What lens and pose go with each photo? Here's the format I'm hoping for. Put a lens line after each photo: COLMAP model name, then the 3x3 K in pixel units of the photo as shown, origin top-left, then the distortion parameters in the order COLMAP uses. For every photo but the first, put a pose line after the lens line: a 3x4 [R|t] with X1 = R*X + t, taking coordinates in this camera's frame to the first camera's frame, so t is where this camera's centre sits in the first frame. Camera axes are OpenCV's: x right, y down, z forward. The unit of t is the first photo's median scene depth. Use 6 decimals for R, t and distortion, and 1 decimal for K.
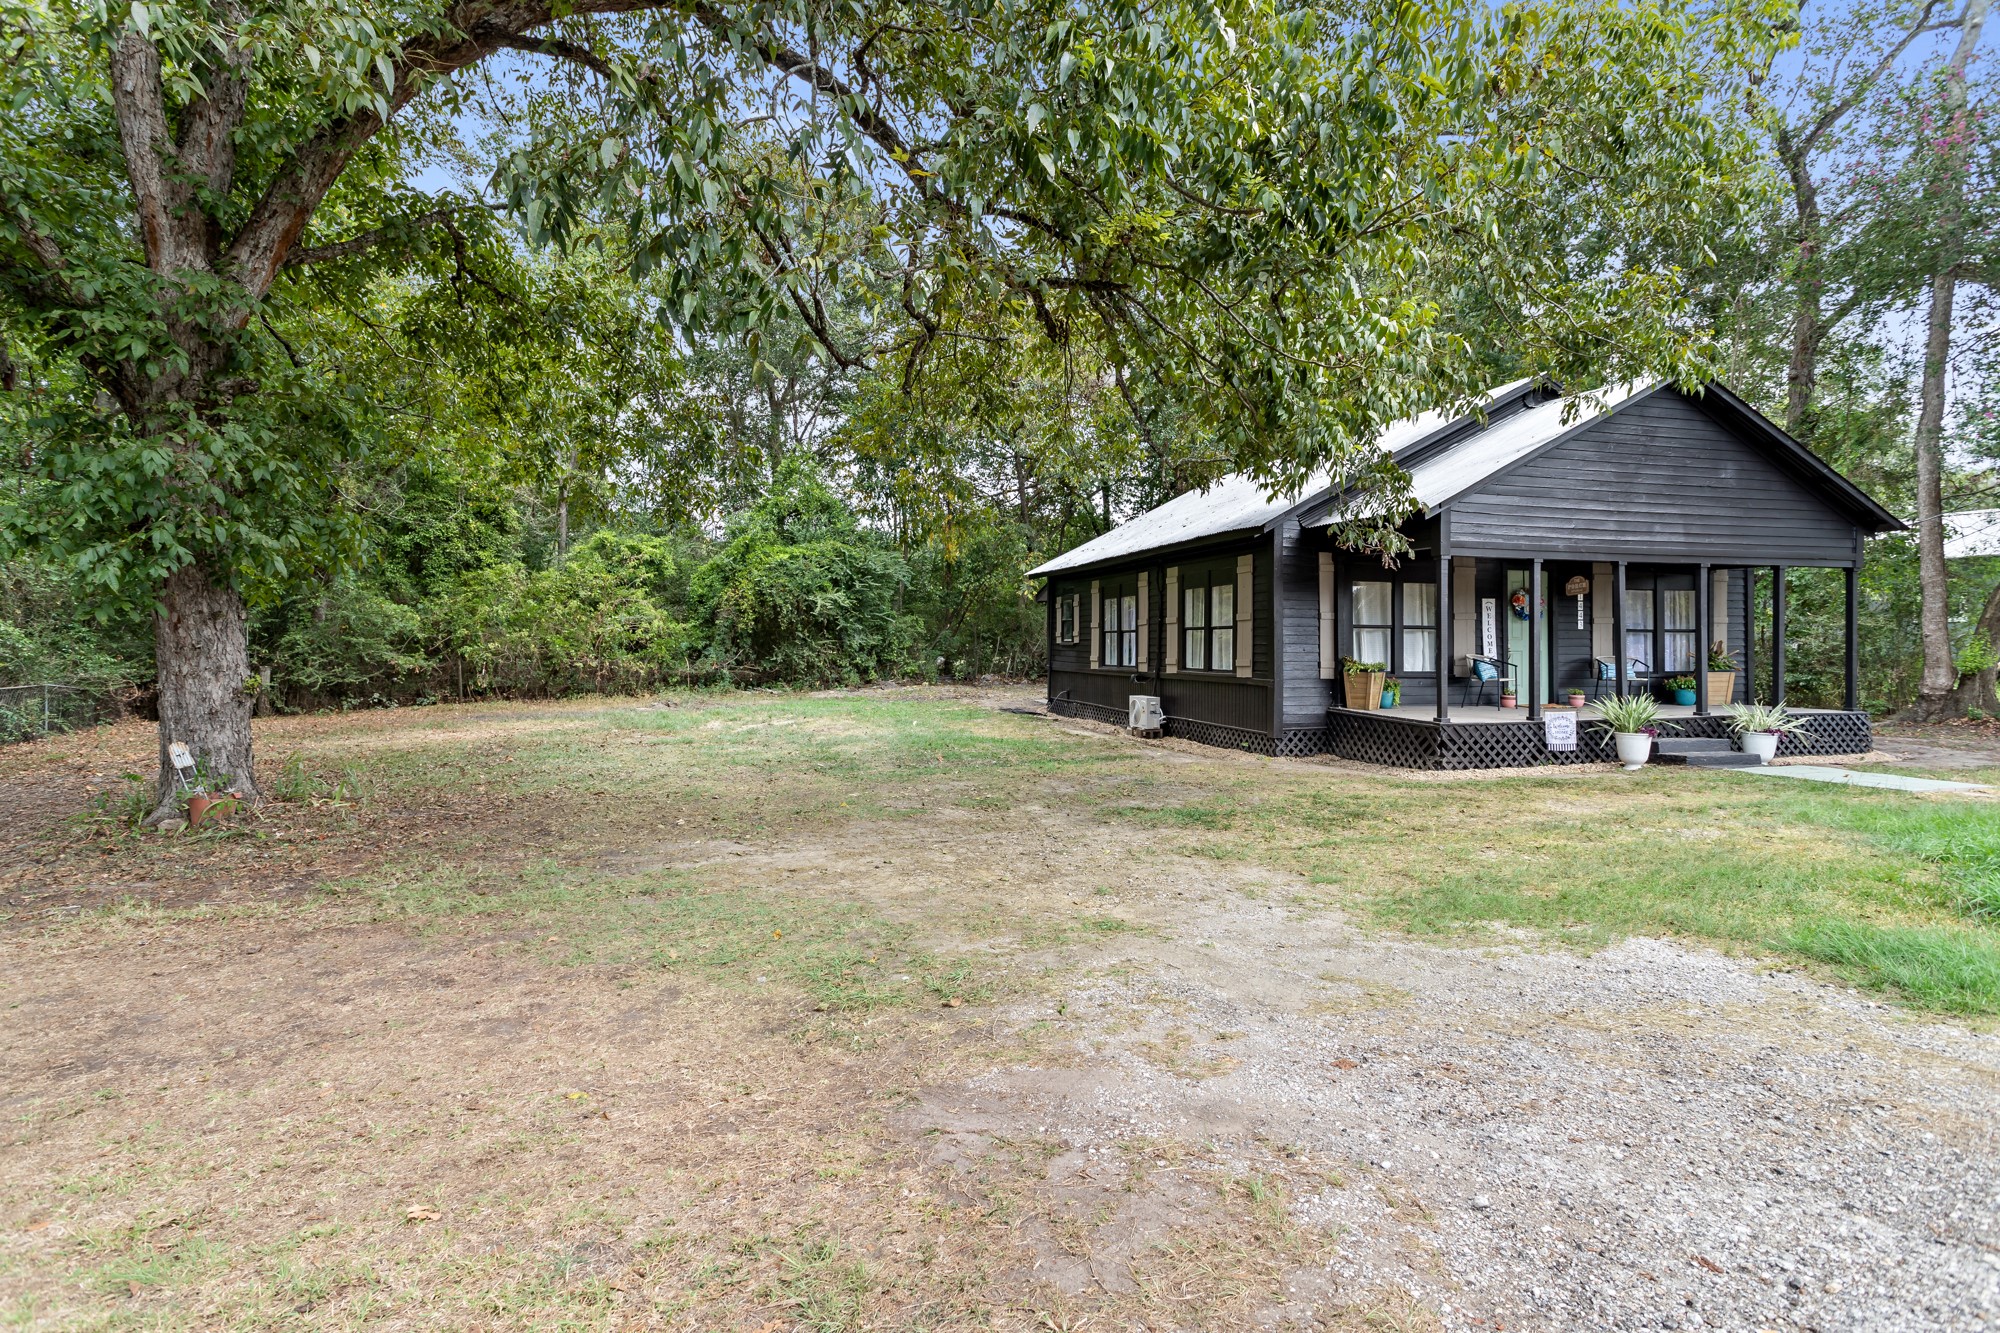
lens RADIAL K [[975.8, 0, 950.0], [0, 975.8, 651.2], [0, 0, 1]] dist [0.005683, -0.000004]
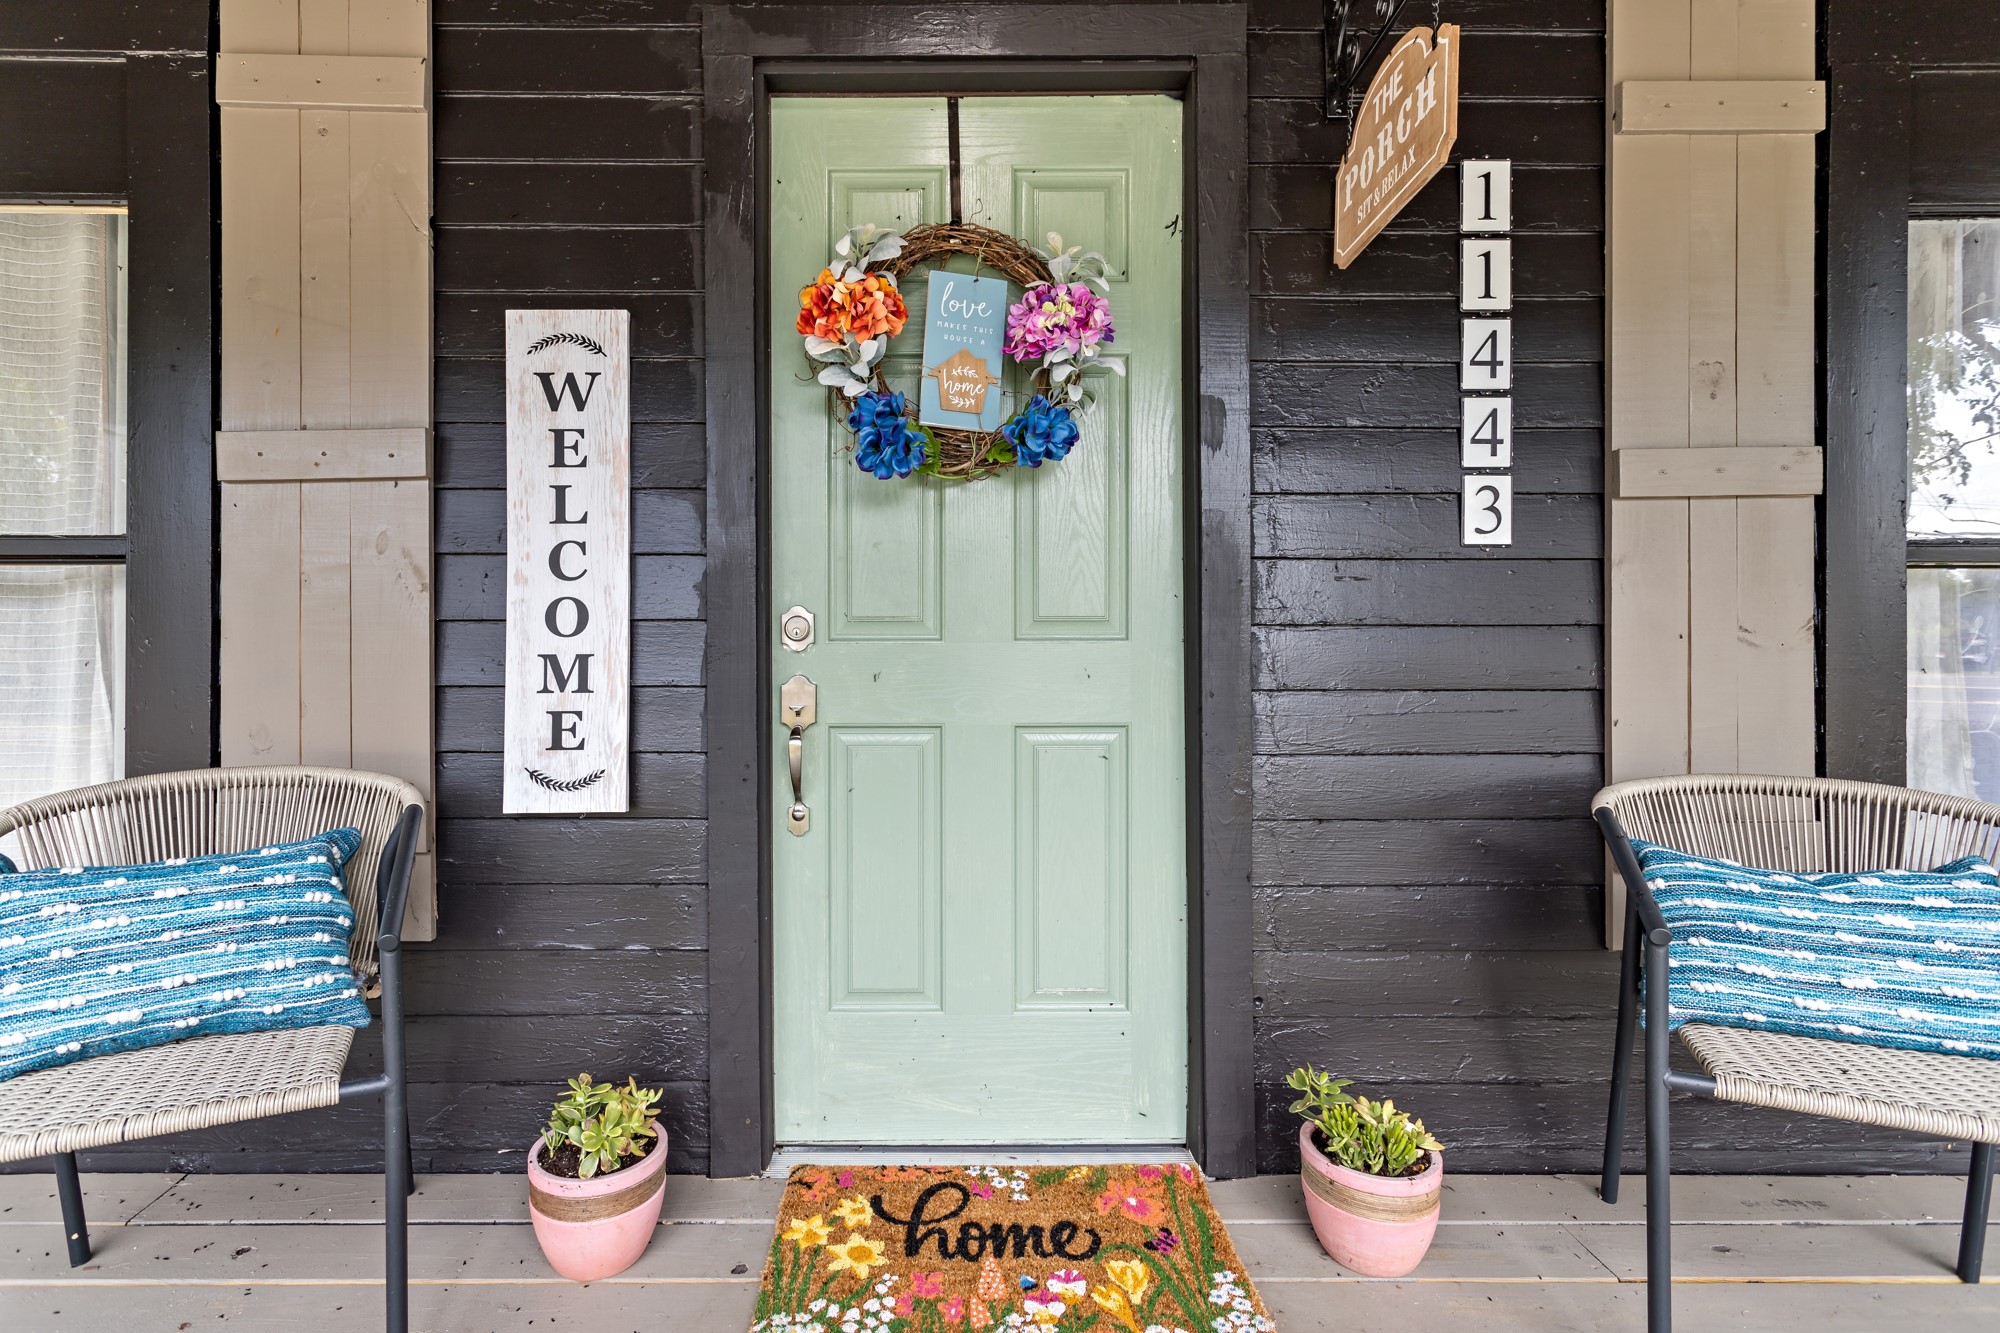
lens RADIAL K [[975.8, 0, 950.0], [0, 975.8, 651.2], [0, 0, 1]] dist [0.005683, -0.000004]
pose [[0.968307, -0.002553, -0.249750, 0.692386], [0.004773, 0.999954, 0.008283, -0.012256], [0.249718, -0.009213, 0.968275, 0.981291]]
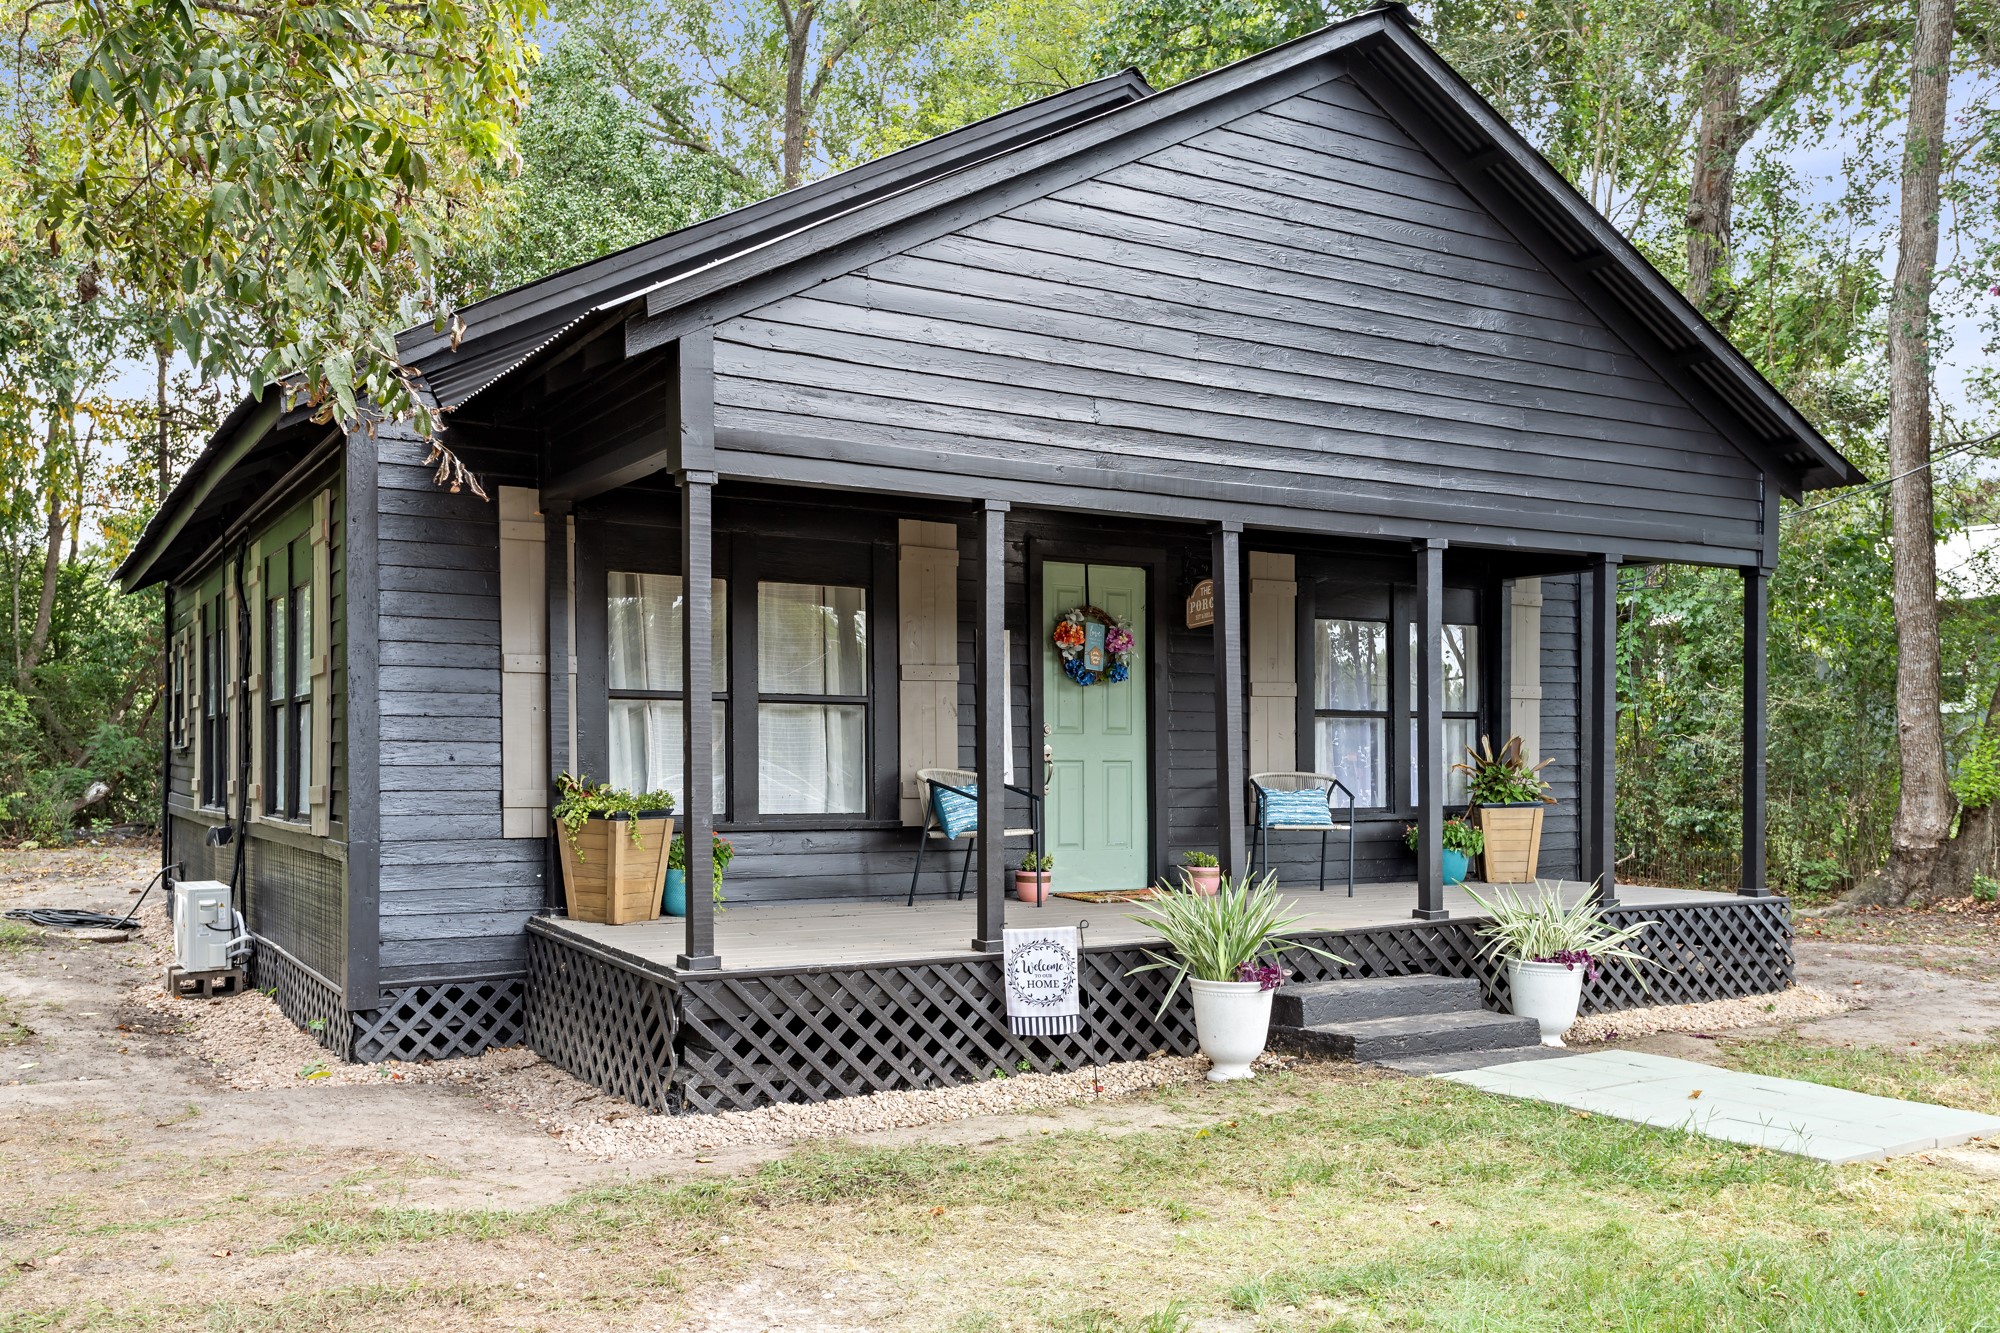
lens RADIAL K [[1659.4, 0, 944.2], [0, 1659.4, 787.6], [0, 0, 1]] dist [0.010389, 0.011349]
pose [[0.969524, -0.005674, 0.244932, 0.401960], [0.003130, 0.999937, 0.010774, 0.003783], [-0.244978, -0.009679, 0.969480, 0.382495]]
